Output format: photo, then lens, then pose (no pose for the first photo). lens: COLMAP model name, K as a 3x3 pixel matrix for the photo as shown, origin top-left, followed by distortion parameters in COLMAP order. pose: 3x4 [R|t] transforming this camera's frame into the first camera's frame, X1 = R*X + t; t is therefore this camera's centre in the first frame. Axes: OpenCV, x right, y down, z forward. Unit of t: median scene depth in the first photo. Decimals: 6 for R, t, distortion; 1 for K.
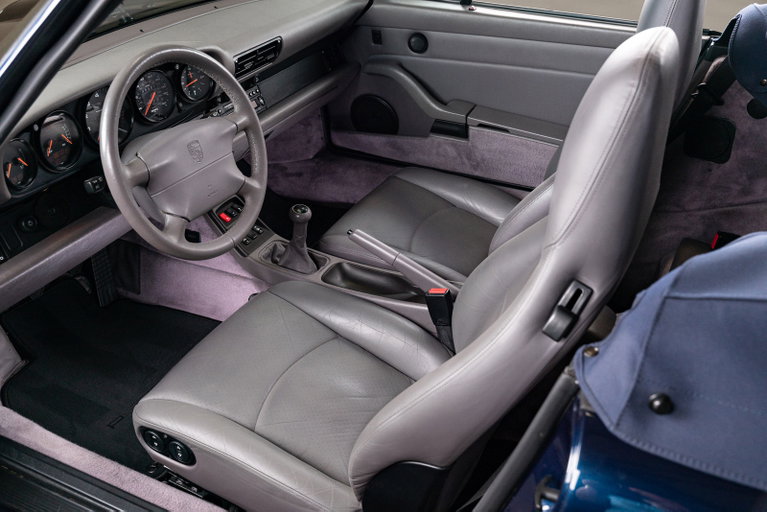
lens RADIAL K [[751.1, 0, 383.9], [0, 751.1, 257.6], [0, 0, 1]] dist [0.005397, 0.000000]
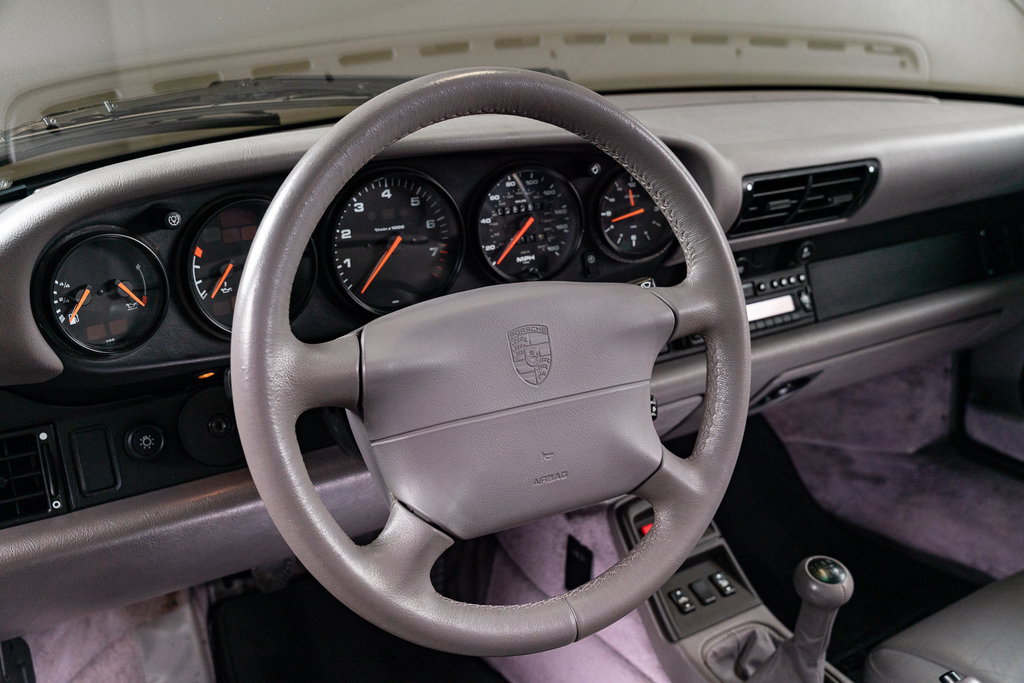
lens RADIAL K [[1002.7, 0, 510.0], [0, 1002.7, 336.6], [0, 0, 1]] dist [0.005397, 0.000000]
pose [[0.851171, 0.175096, -0.494823, -0.015342], [-0.276060, 0.951138, -0.138300, -0.063108], [0.446430, 0.254318, 0.857918, 0.457162]]
